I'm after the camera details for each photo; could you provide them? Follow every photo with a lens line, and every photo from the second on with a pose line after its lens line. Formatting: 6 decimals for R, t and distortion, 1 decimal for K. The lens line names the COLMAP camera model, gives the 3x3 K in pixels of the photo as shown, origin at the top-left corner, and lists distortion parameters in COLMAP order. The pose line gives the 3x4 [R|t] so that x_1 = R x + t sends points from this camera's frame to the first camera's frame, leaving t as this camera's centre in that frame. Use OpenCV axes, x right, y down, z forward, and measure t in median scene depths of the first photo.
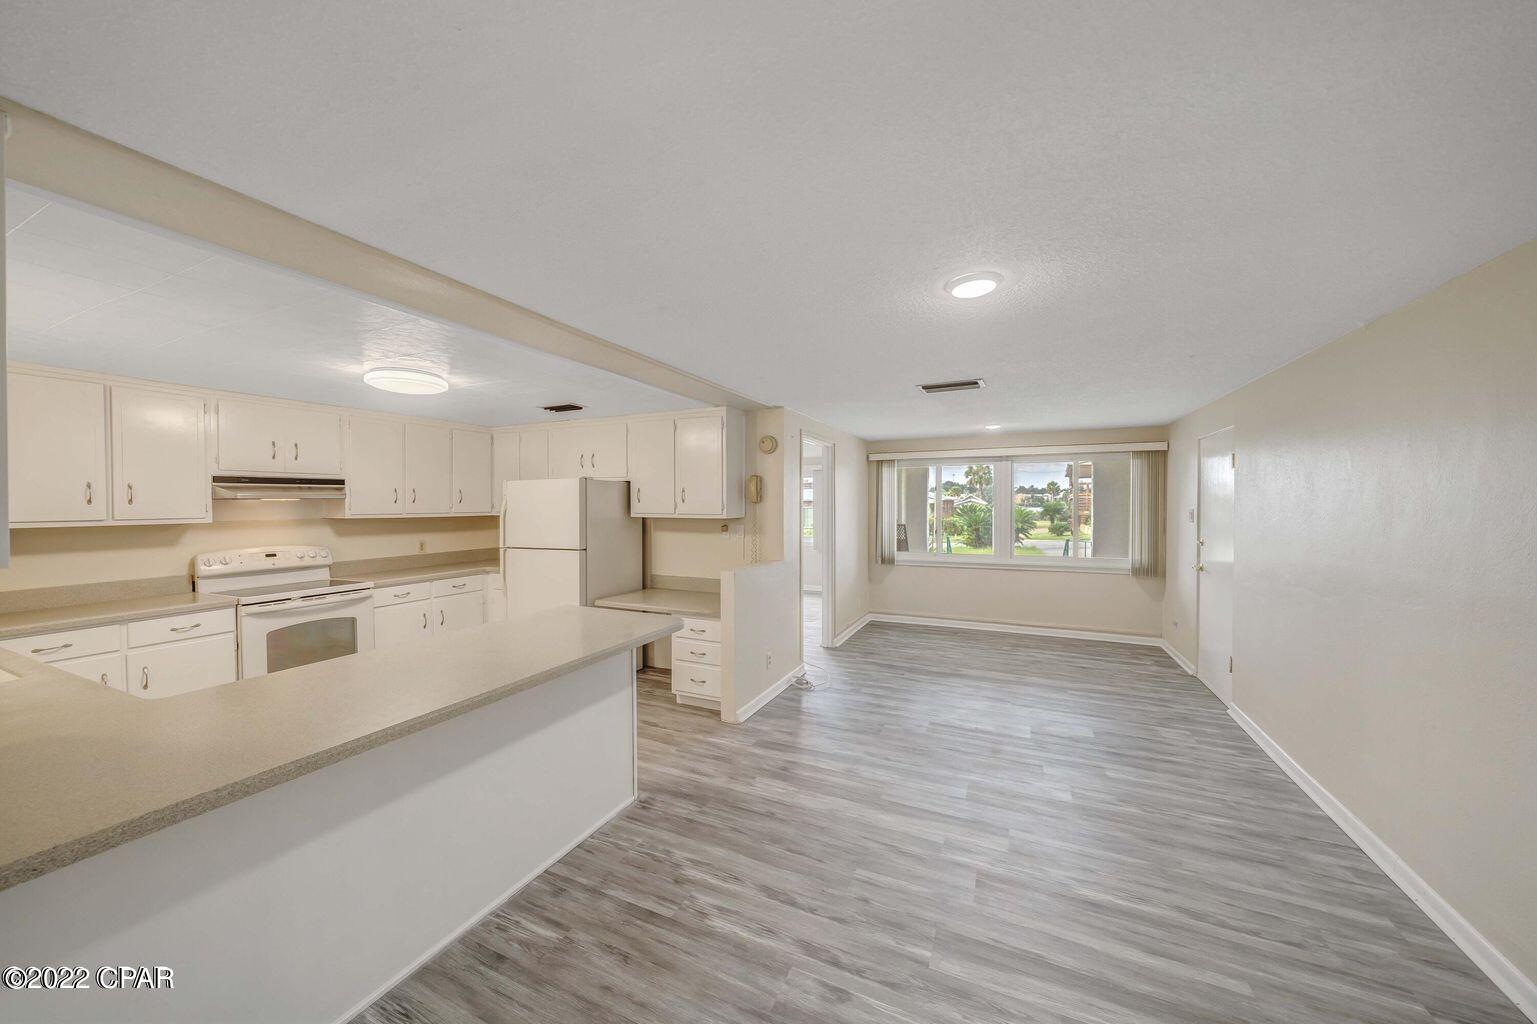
lens RADIAL K [[550.1, 0, 759.3], [0, 550.1, 505.9], [0, 0, 1]] dist [-0.004847, -0.000116]
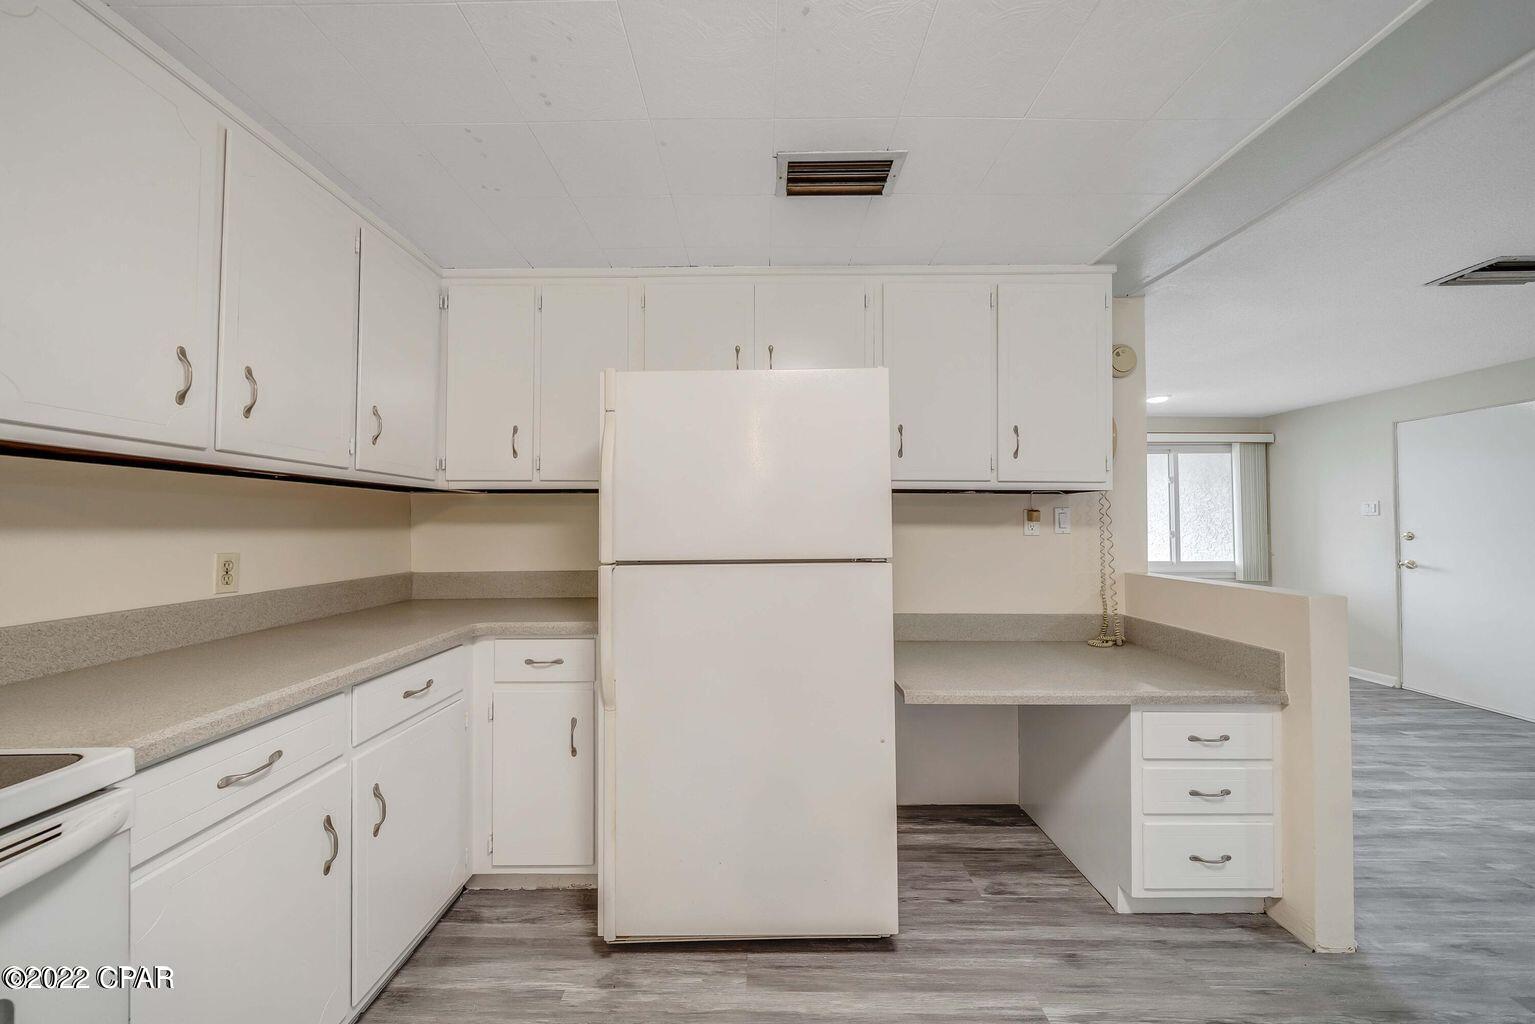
lens RADIAL K [[549.4, 0, 757.0], [0, 549.4, 514.2], [0, 0, 1]] dist [-0.004847, -0.000116]
pose [[0.903449, 0.011745, 0.428536, -0.521586], [-0.001375, 0.999699, -0.024501, 0.052838], [-0.428694, 0.021546, 0.903193, 0.645687]]
